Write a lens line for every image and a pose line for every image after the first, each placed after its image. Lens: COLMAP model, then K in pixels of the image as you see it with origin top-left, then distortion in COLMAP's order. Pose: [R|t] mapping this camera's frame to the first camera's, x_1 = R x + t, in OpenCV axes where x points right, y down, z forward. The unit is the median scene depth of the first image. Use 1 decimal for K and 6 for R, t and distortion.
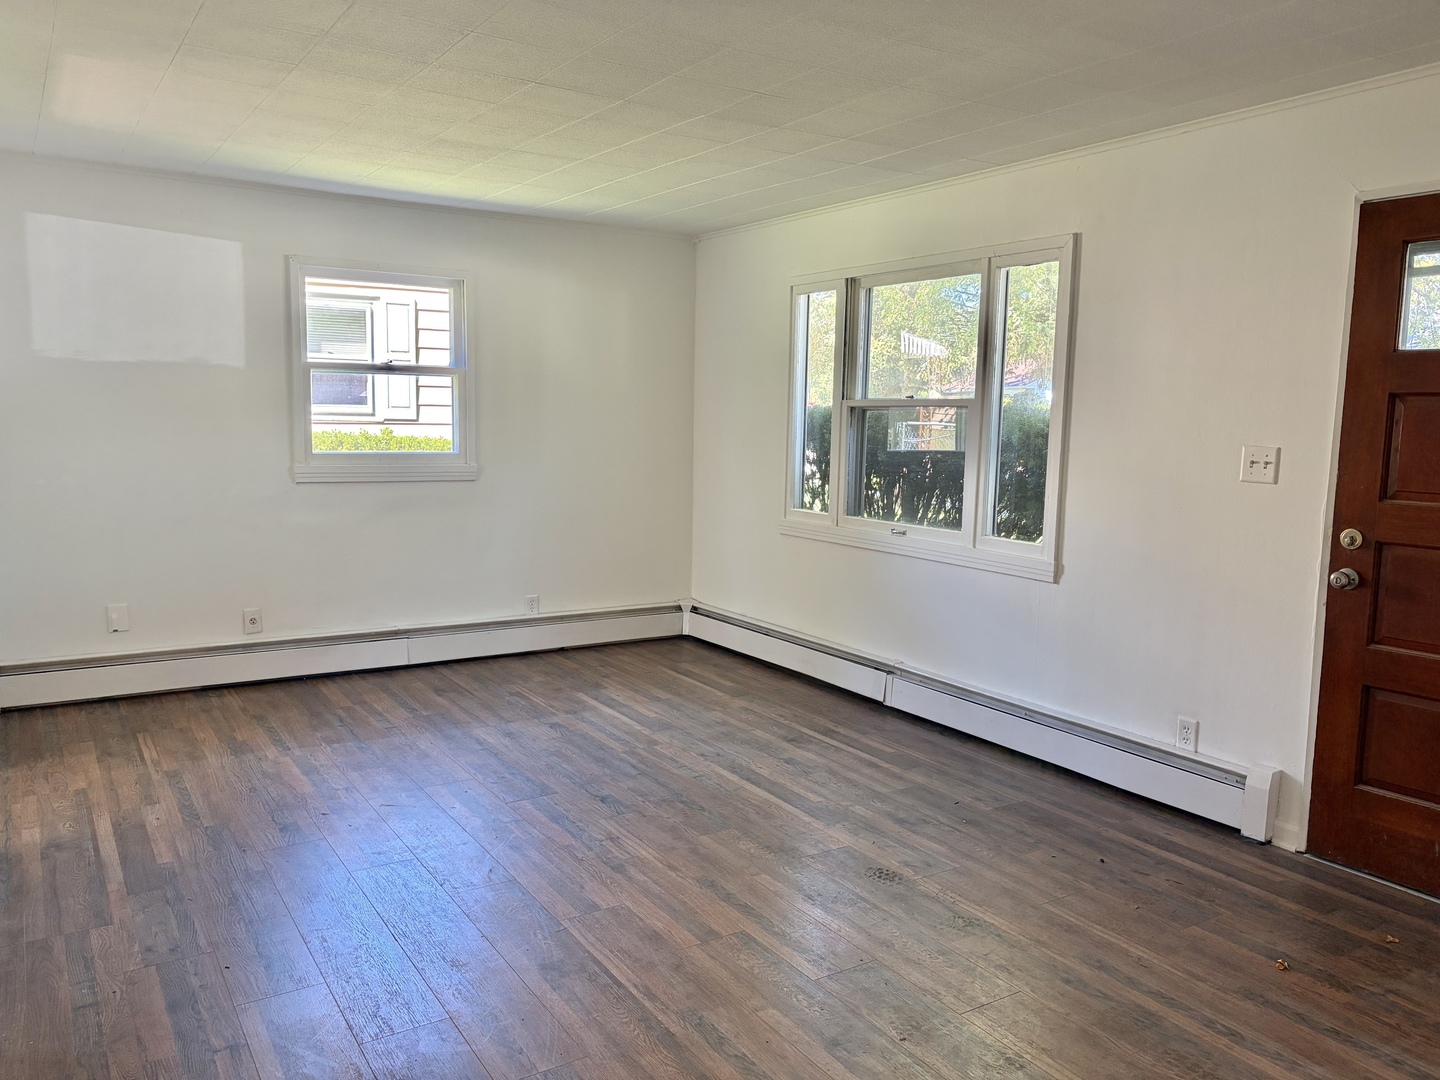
lens RADIAL K [[1096.5, 0, 720.2], [0, 1096.5, 546.2], [0, 0, 1]] dist [0.041355, -0.018973]
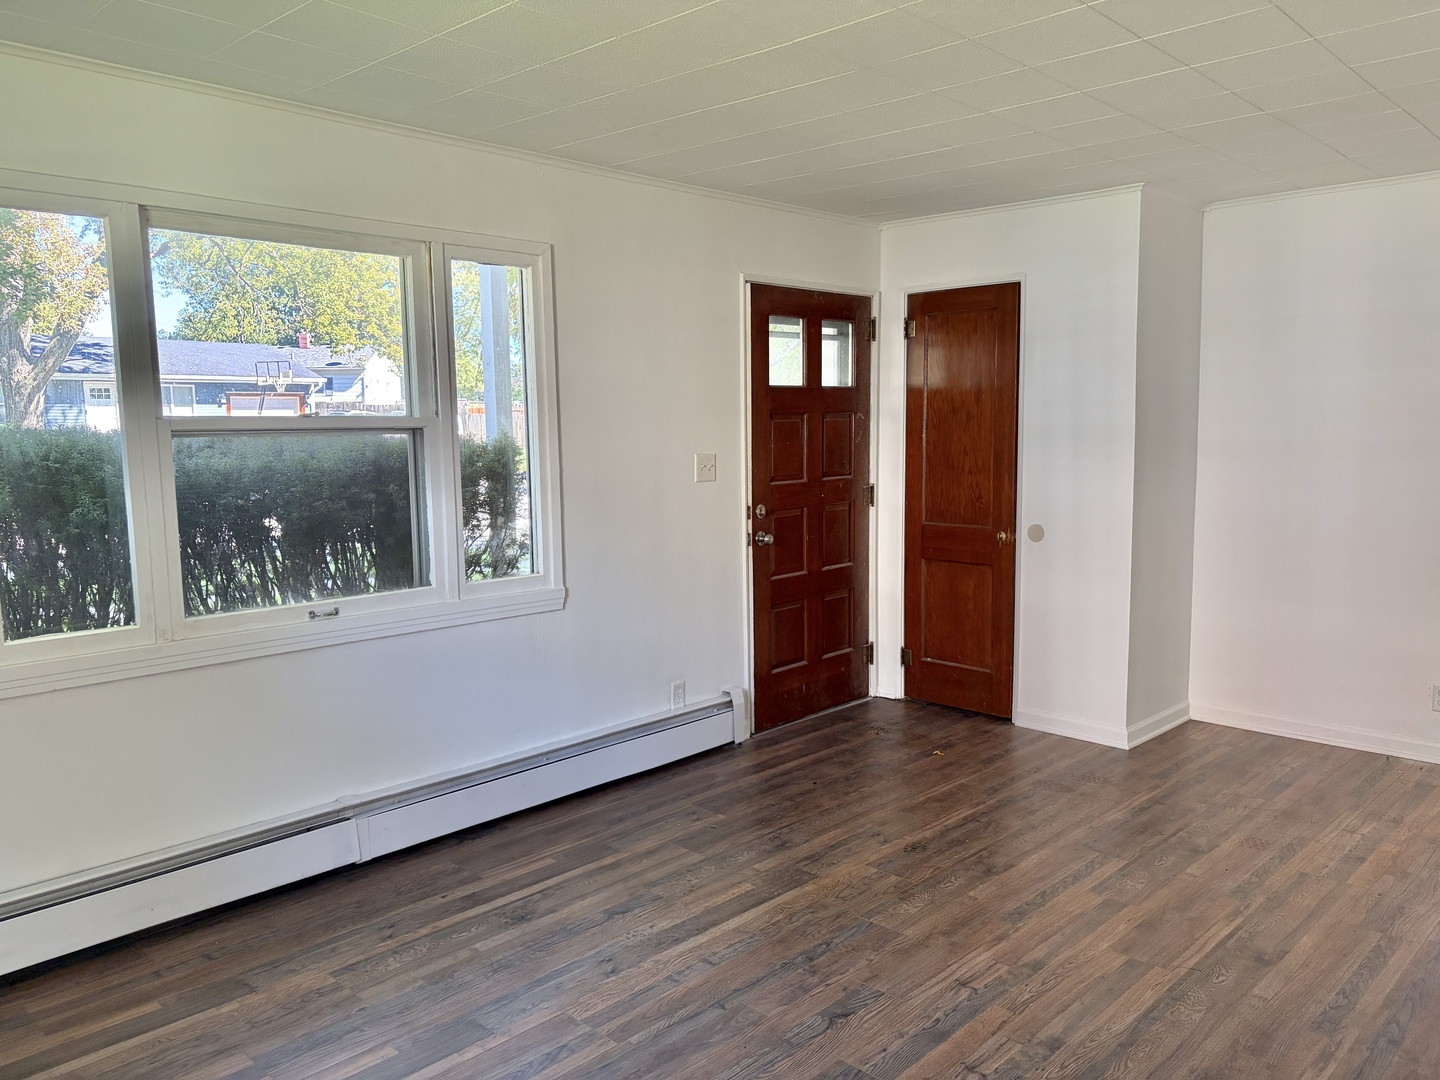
lens RADIAL K [[1096.5, 0, 735.1], [0, 1096.5, 541.5], [0, 0, 1]] dist [0.041355, -0.018973]
pose [[-0.245215, -0.121853, 0.961780, -0.699885], [0.125023, 0.979811, 0.156013, -0.167390], [-0.961374, 0.158501, -0.225030, 1.156583]]
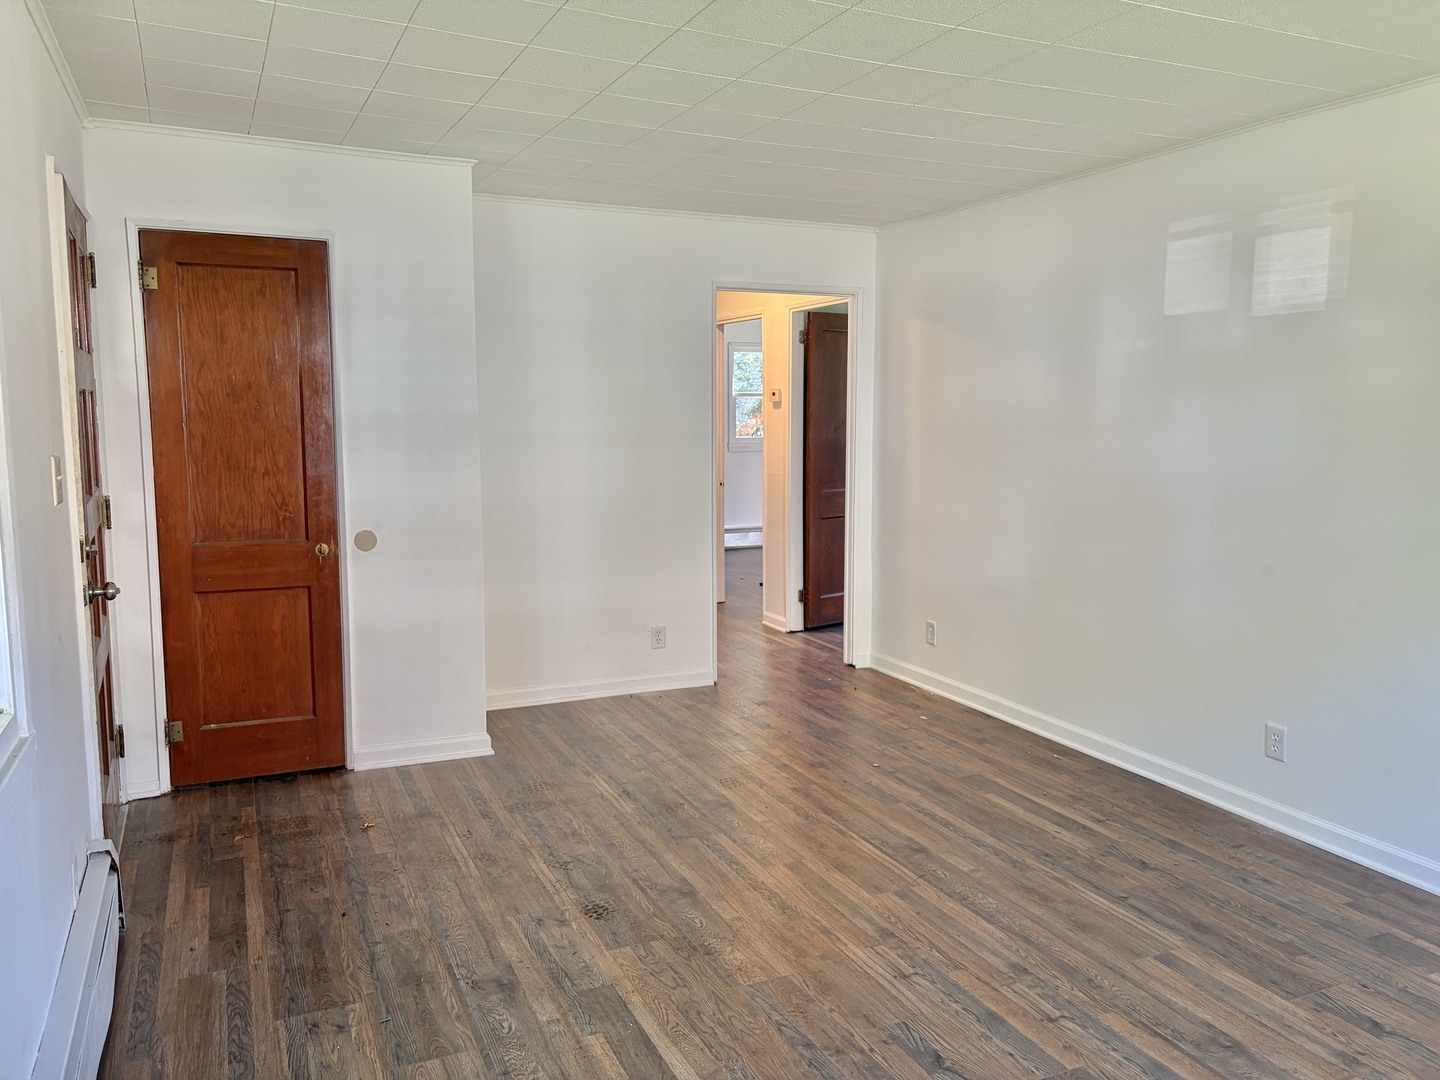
lens RADIAL K [[1096.5, 0, 727.3], [0, 1096.5, 528.0], [0, 0, 1]] dist [0.041355, -0.018973]
pose [[-0.990888, -0.034503, 0.130198, -0.059281], [-0.003116, 0.972247, 0.233938, -0.201661], [-0.134656, 0.231401, -0.963494, 1.527179]]
